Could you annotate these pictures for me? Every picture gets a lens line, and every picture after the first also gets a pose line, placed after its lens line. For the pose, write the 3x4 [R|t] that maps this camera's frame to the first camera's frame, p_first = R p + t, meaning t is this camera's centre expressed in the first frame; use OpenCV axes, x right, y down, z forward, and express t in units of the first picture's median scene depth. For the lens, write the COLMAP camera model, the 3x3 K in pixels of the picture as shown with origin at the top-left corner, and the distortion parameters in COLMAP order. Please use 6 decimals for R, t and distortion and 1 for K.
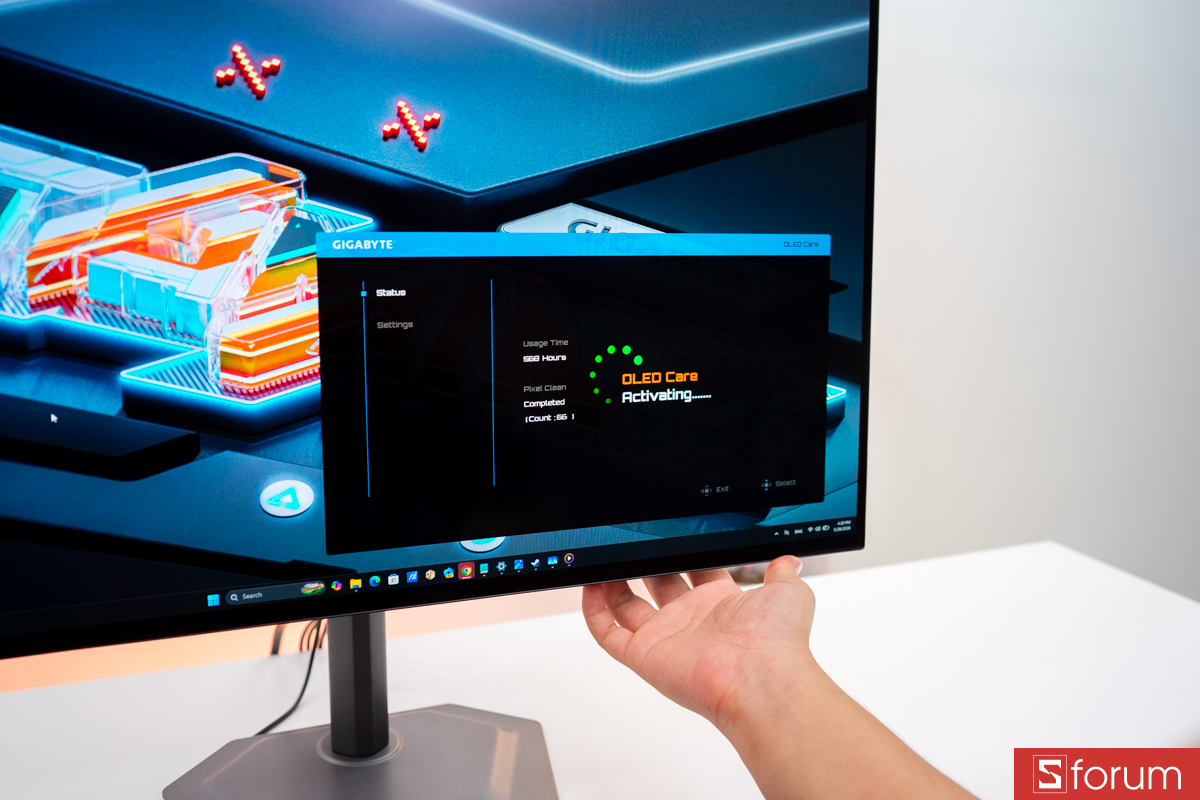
lens RADIAL K [[1159.6, 0, 600.0], [0, 1159.6, 400.0], [0, 0, 1]] dist [-0.073895, 0.084853]
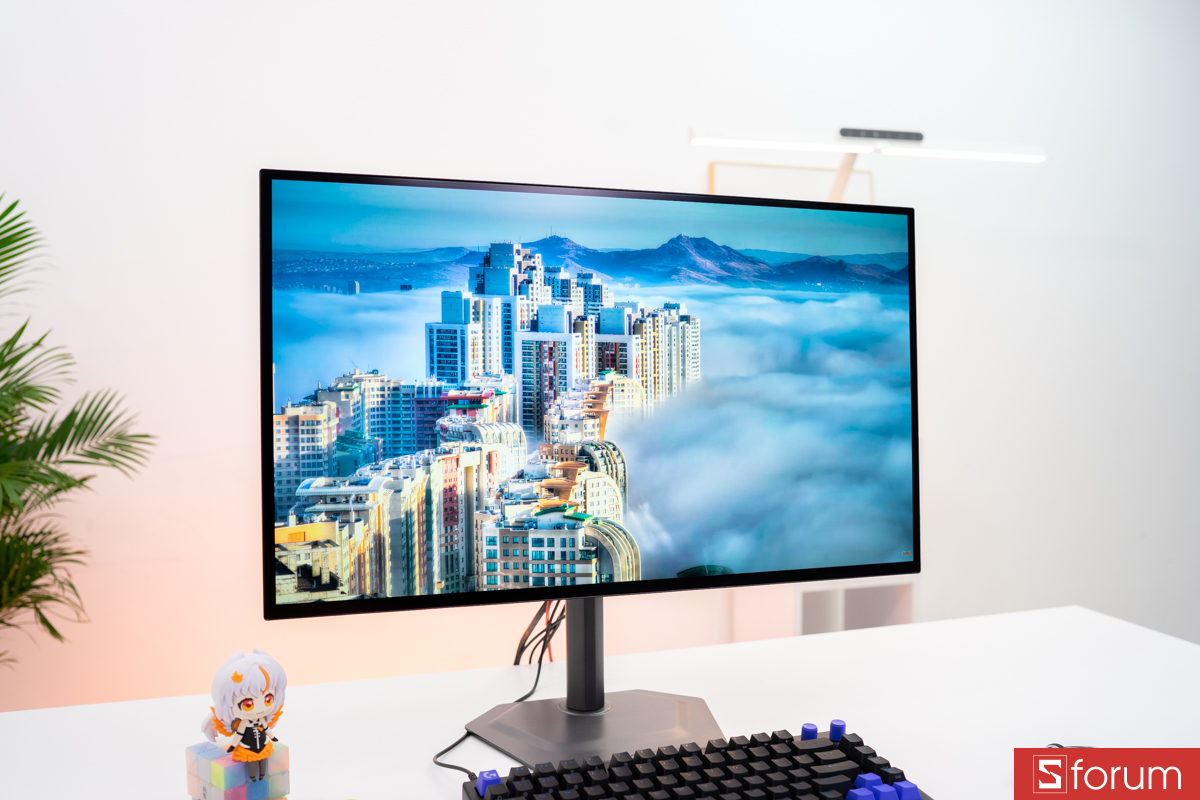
lens RADIAL K [[1151.8, 0, 600.0], [0, 1151.8, 400.0], [0, 0, 1]] dist [-0.065936, 0.014209]
pose [[0.997424, -0.013355, -0.070474, -0.099595], [0.003264, 0.989947, -0.141403, 0.151951], [0.071654, 0.140809, 0.987440, -0.689133]]
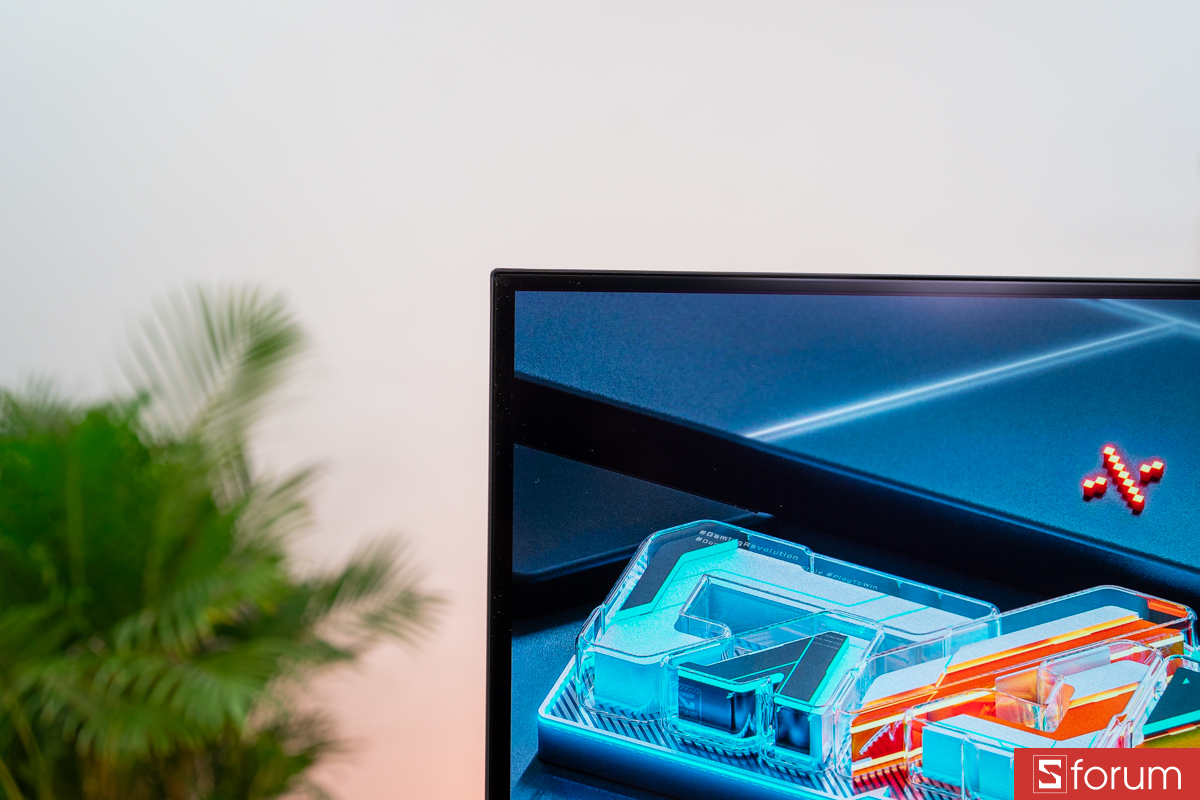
lens RADIAL K [[1185.2, 0, 600.0], [0, 1185.2, 400.0], [0, 0, 1]] dist [-0.011407, 0.068974]
pose [[0.928916, -0.018540, -0.369825, -0.329977], [-0.054697, 0.980919, -0.186562, -0.167368], [0.366228, 0.193529, 0.910178, 0.136966]]
